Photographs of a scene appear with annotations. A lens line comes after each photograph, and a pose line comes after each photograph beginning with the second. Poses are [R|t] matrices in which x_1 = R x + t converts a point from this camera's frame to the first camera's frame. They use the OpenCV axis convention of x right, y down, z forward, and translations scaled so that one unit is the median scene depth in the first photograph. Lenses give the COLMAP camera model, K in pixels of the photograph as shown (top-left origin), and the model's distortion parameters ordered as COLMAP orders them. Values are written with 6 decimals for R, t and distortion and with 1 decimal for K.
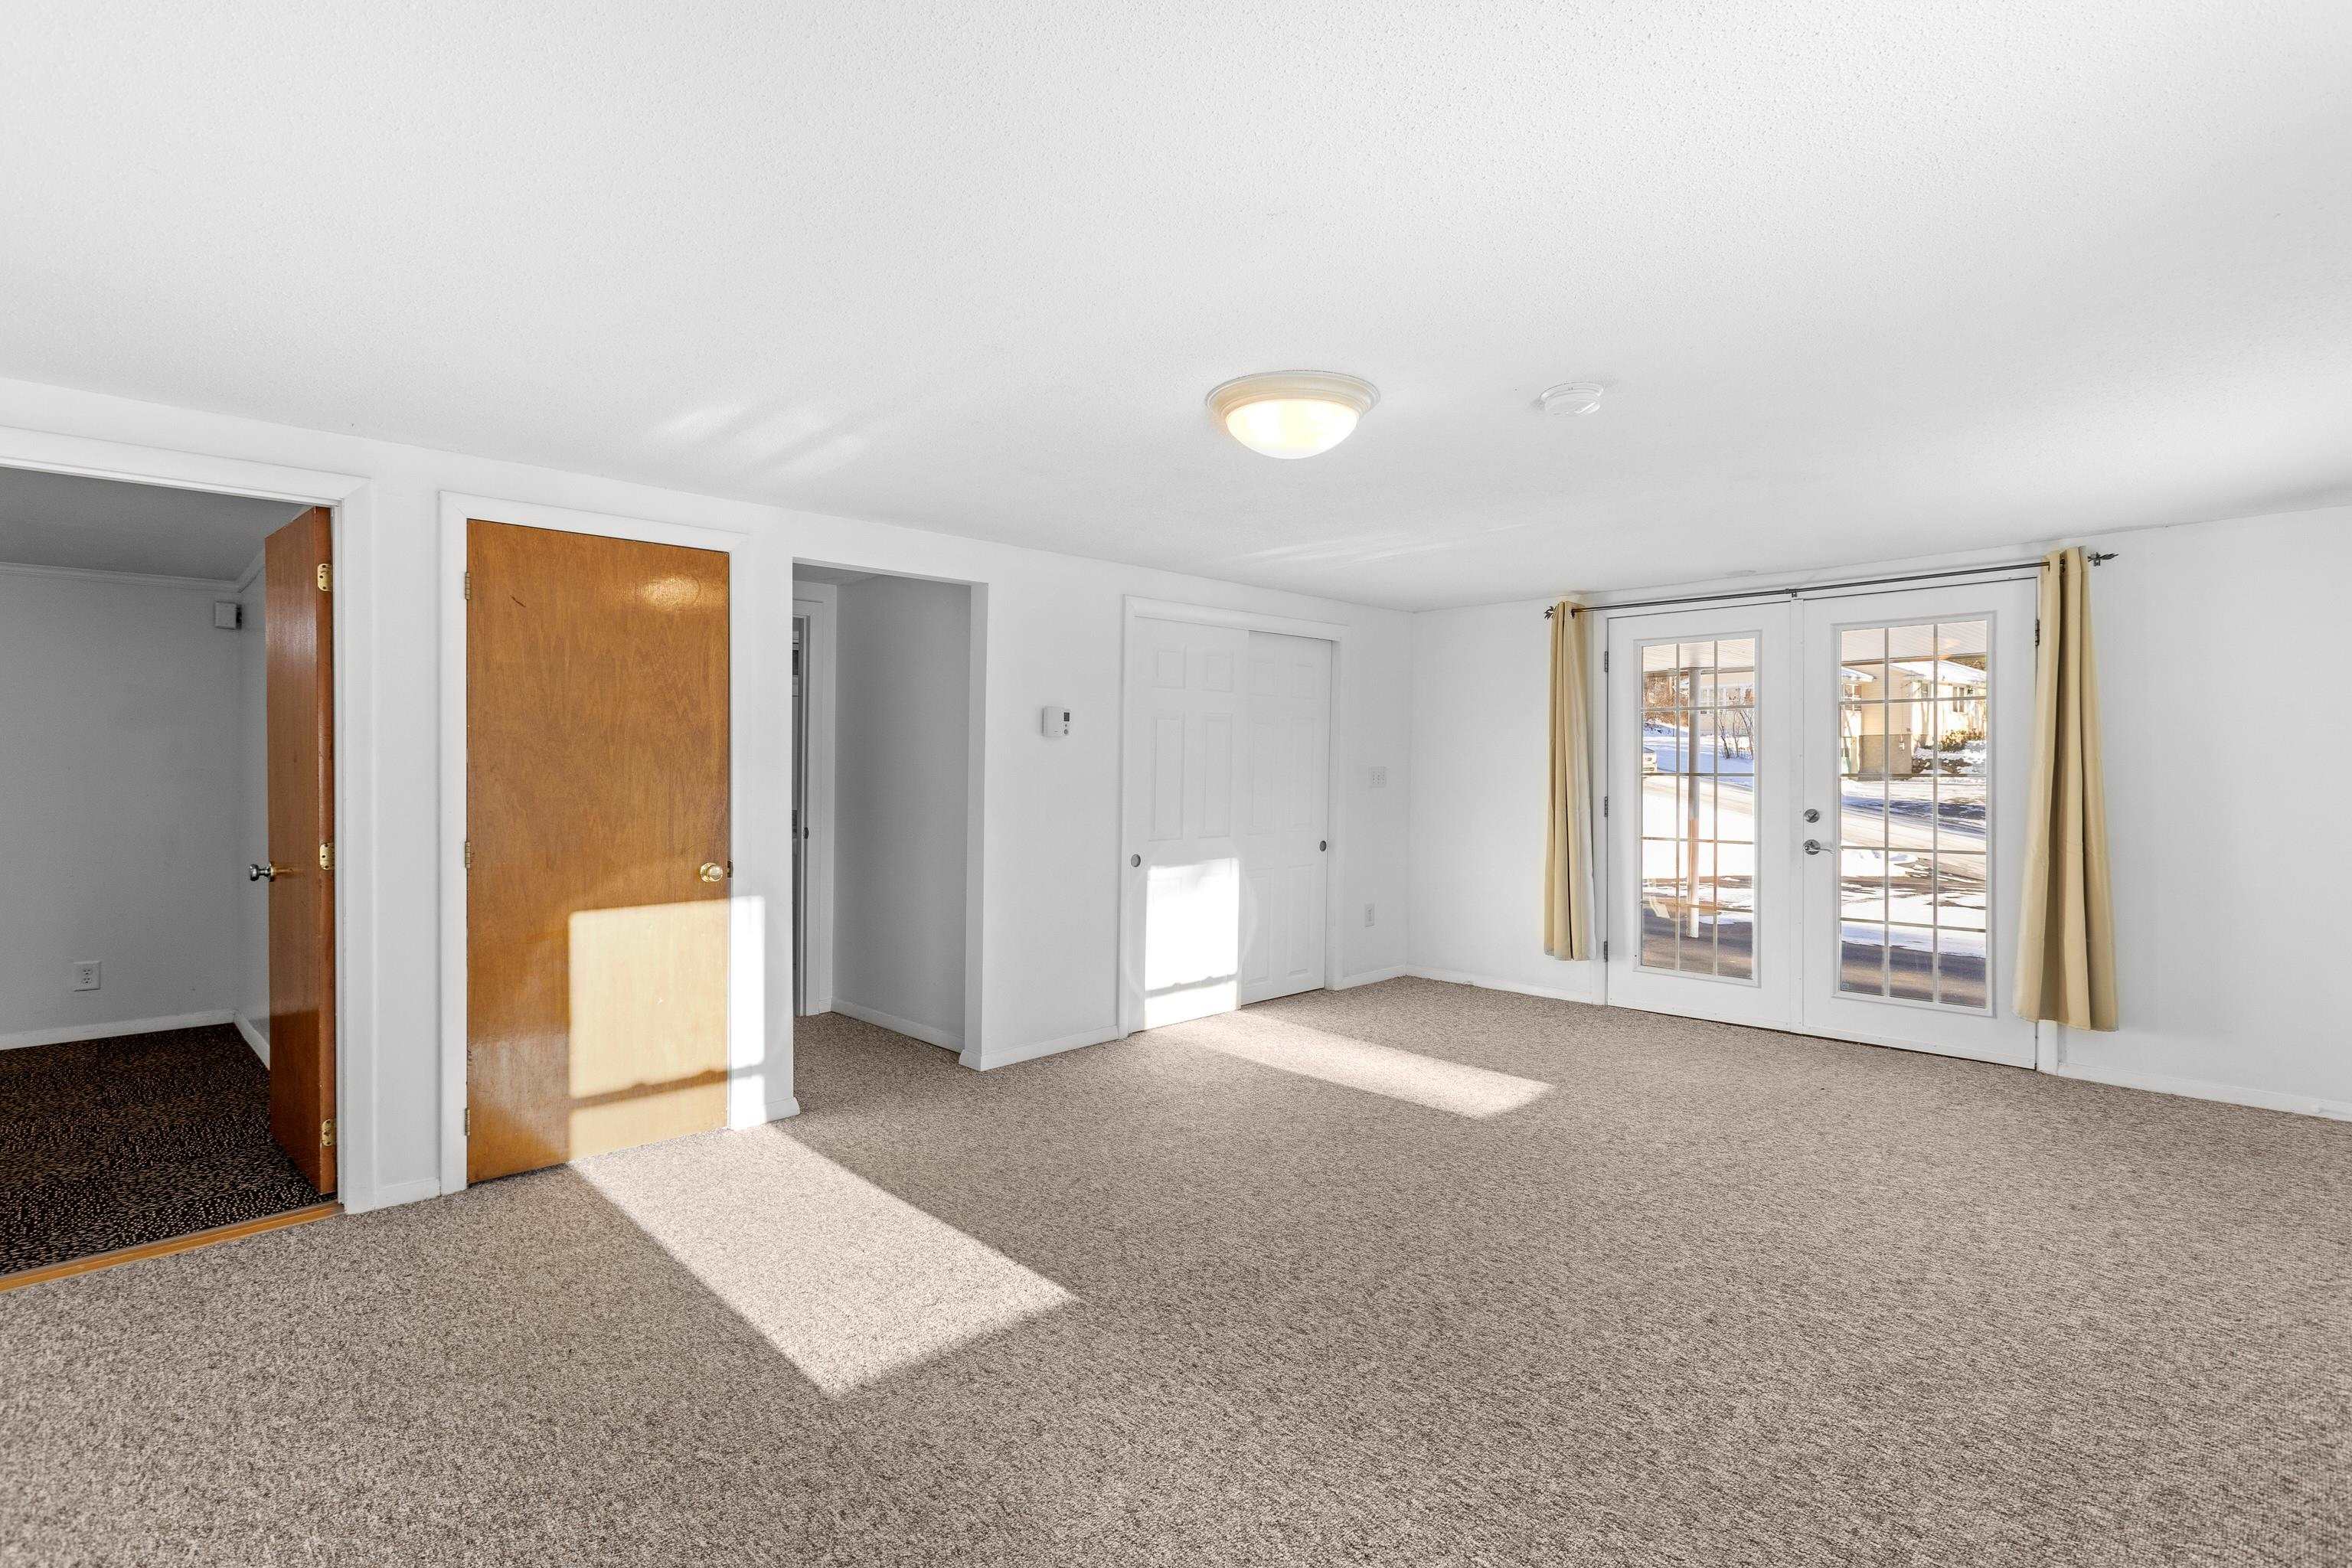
lens RADIAL K [[1133.6, 0, 1186.5], [0, 1133.6, 769.9], [0, 0, 1]] dist [-0.000257, 0.000693]
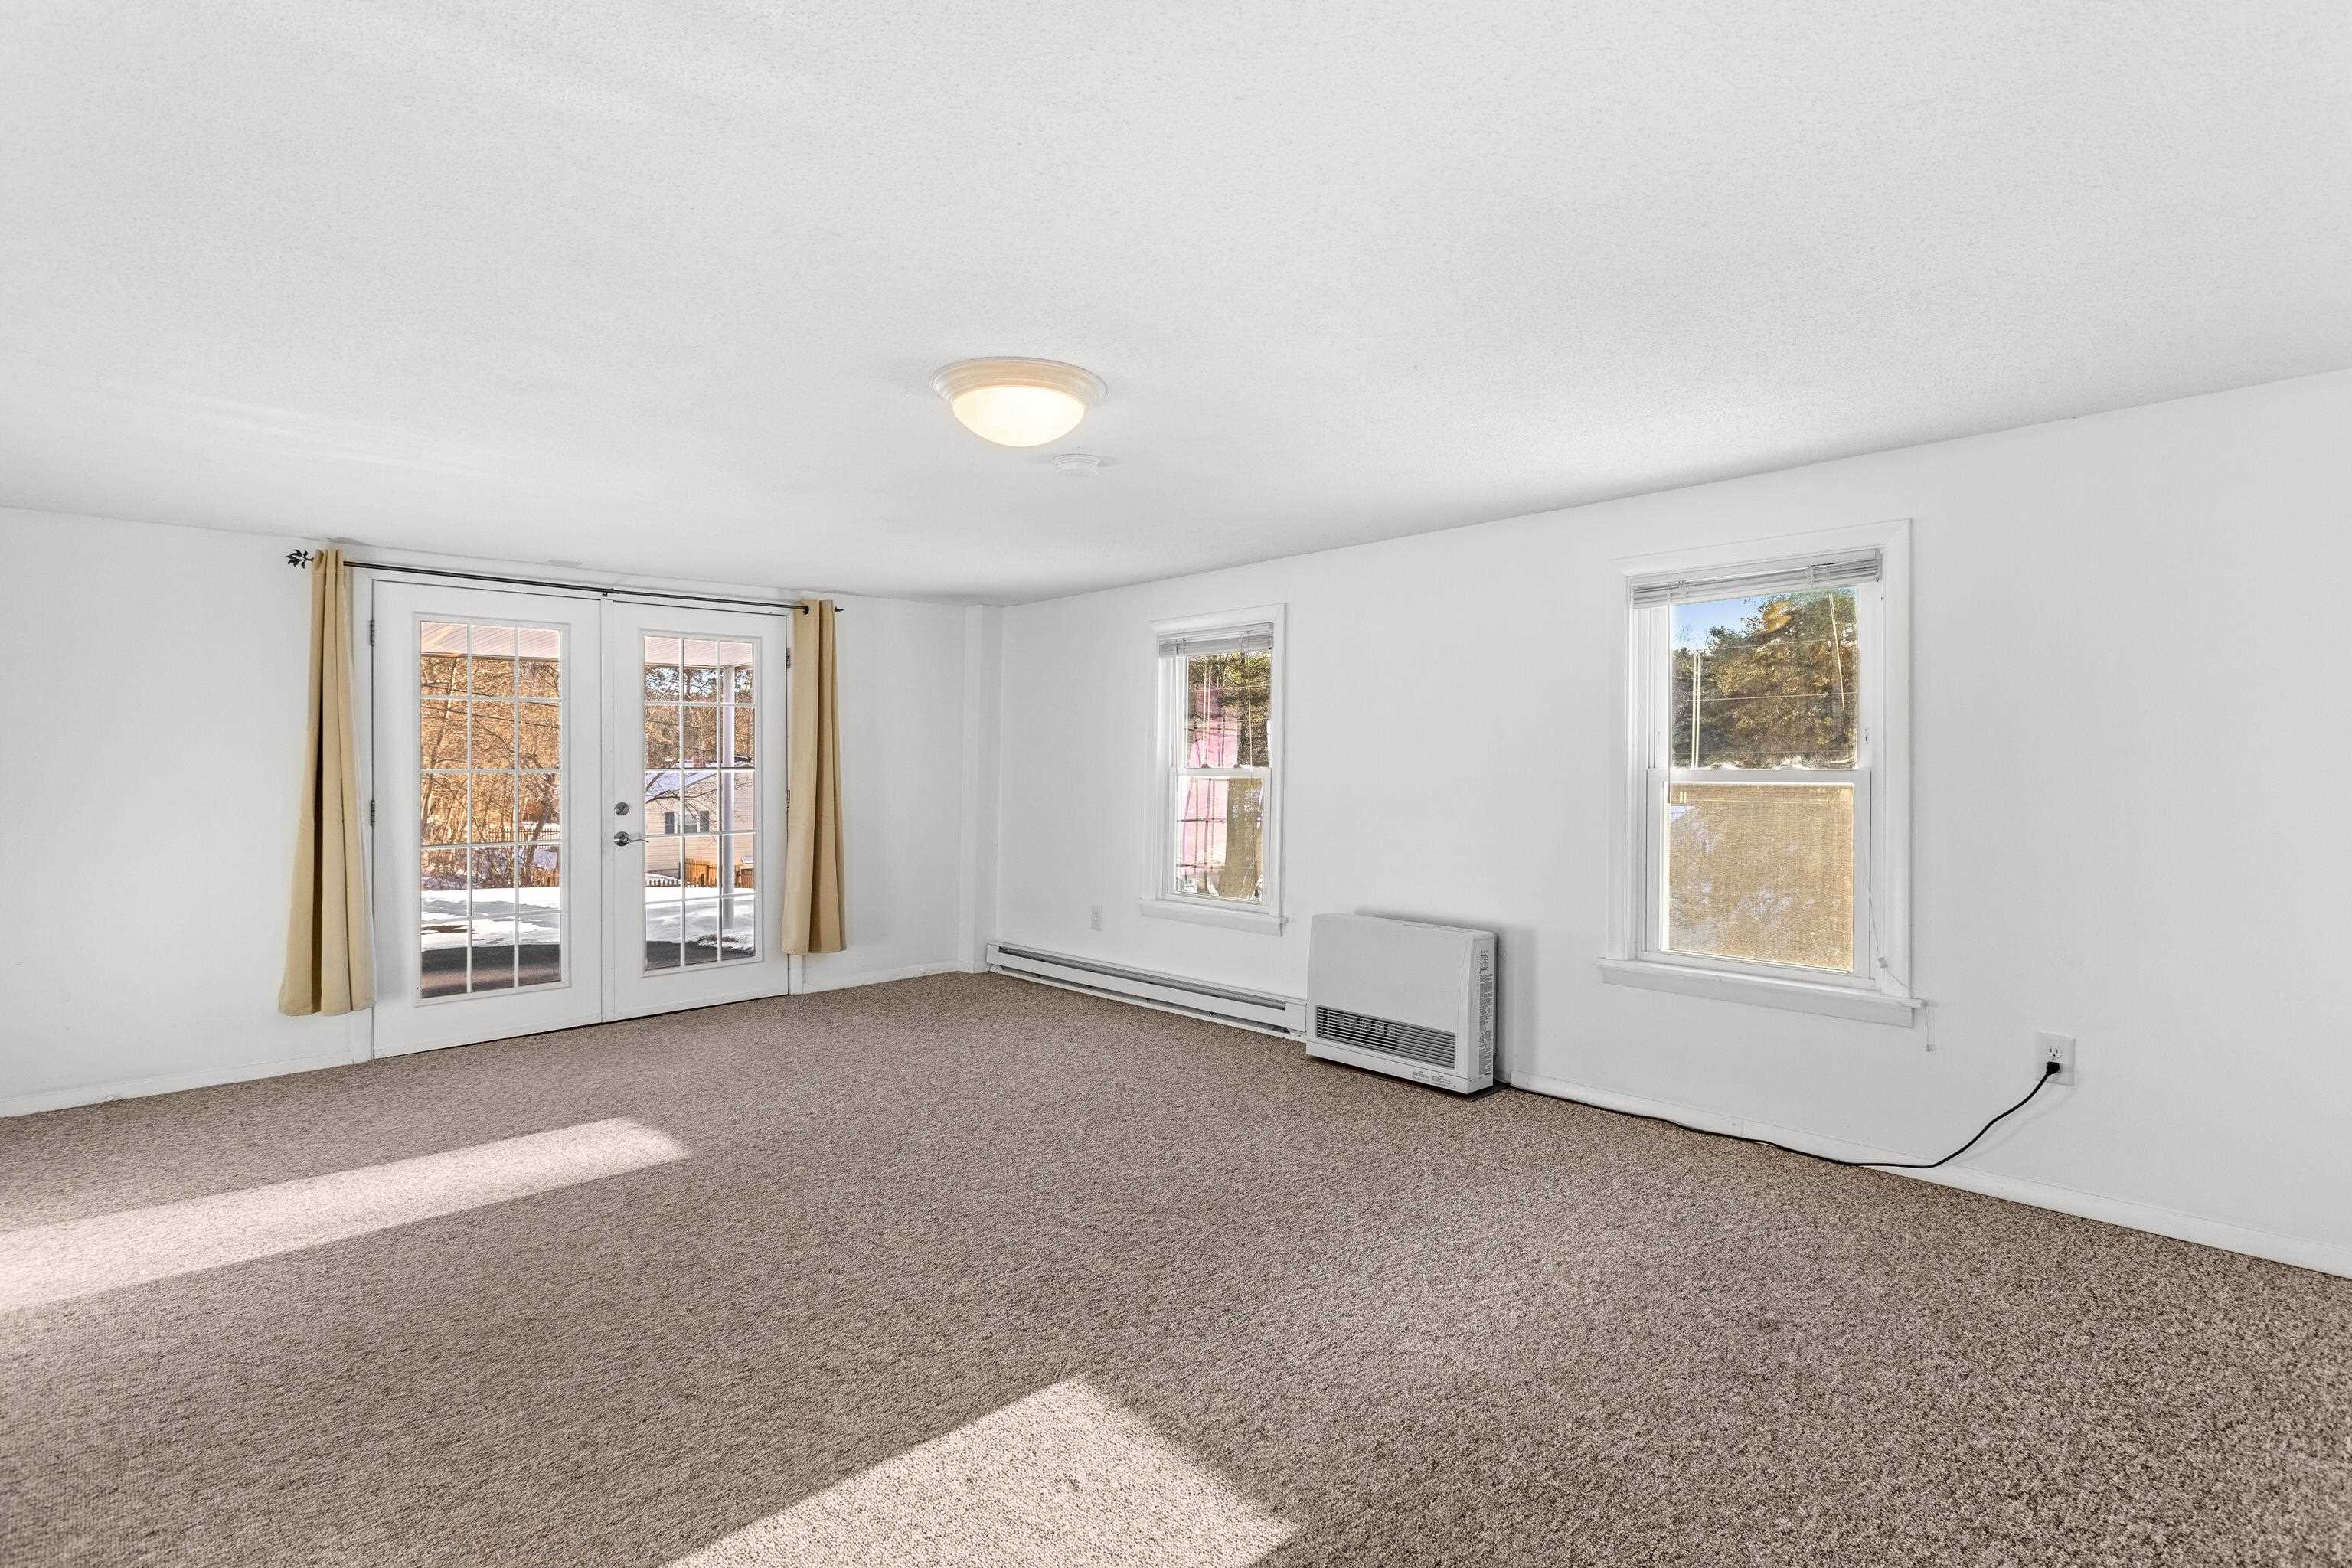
lens RADIAL K [[1133.6, 0, 1189.9], [0, 1133.6, 786.2], [0, 0, 1]] dist [-0.000257, 0.000693]
pose [[0.013582, -0.021375, 0.999679, -0.647485], [0.008558, 0.999737, 0.021260, 0.001318], [-0.999871, 0.008266, 0.013761, 0.618081]]
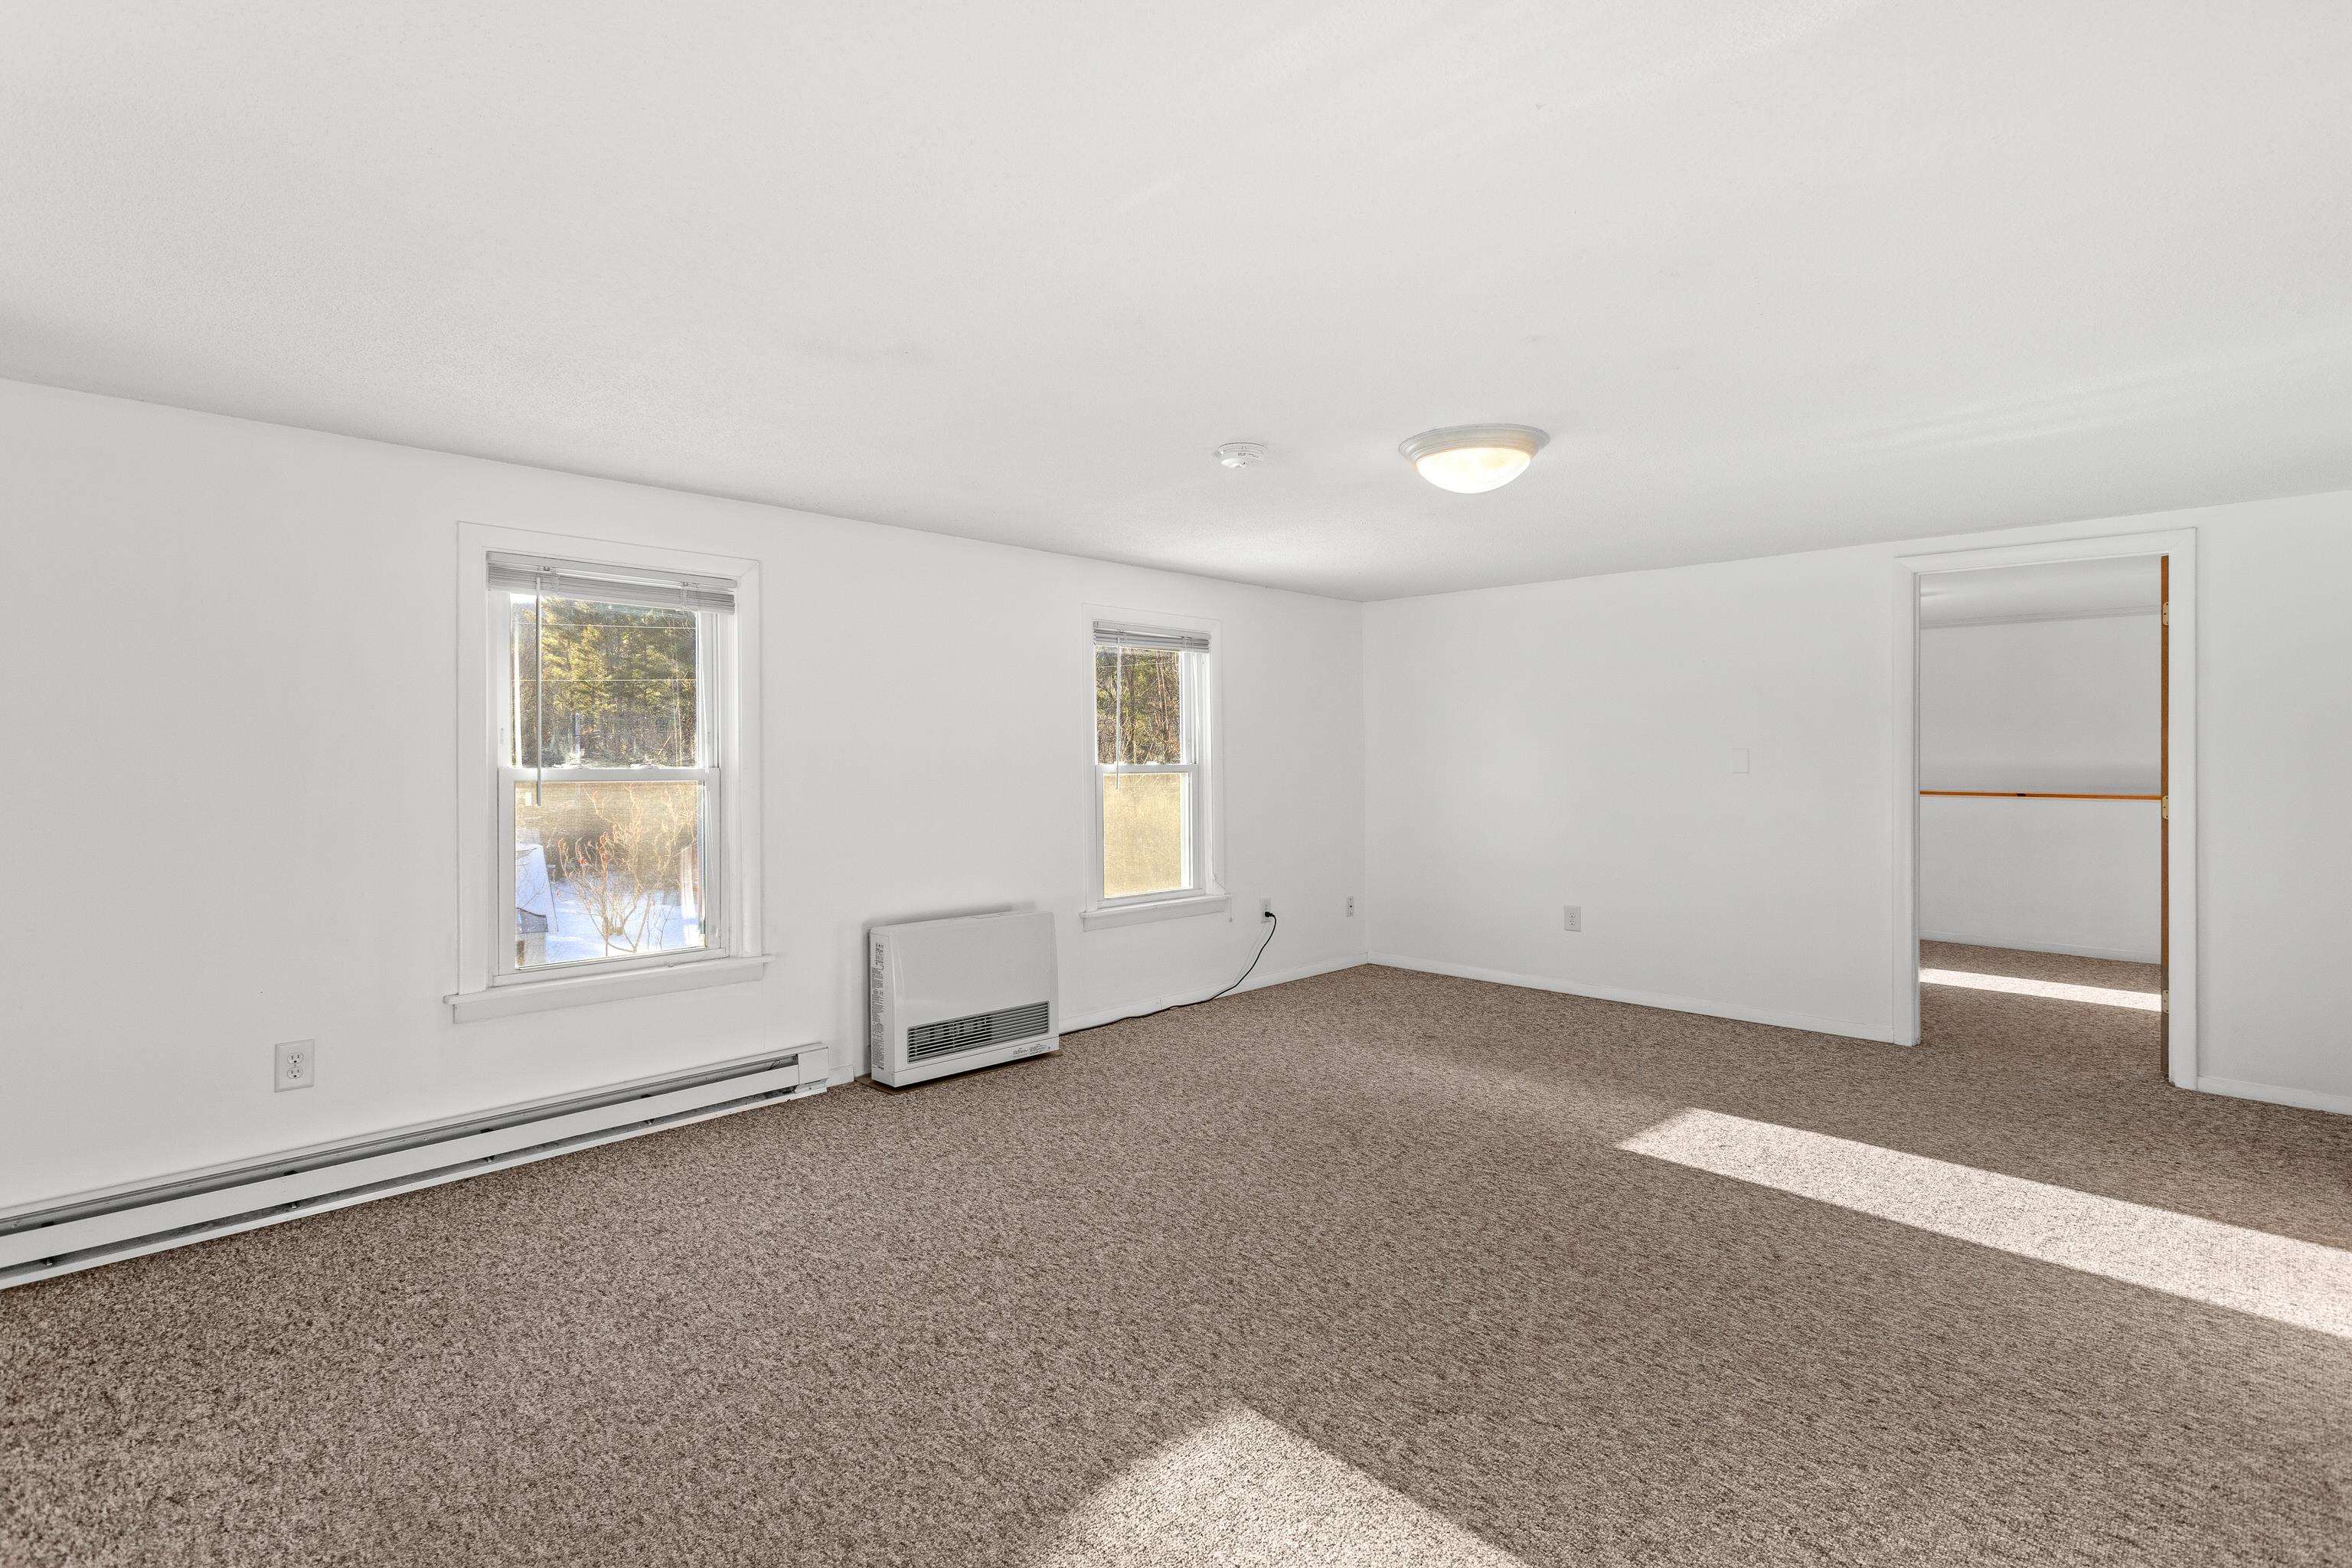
lens RADIAL K [[1133.6, 0, 1187.5], [0, 1133.6, 767.7], [0, 0, 1]] dist [-0.000257, 0.000693]
pose [[-0.999458, 0.002193, -0.032835, 0.314799], [0.001739, 0.999903, 0.013849, -0.003554], [0.032862, 0.013785, -0.999365, 1.589199]]
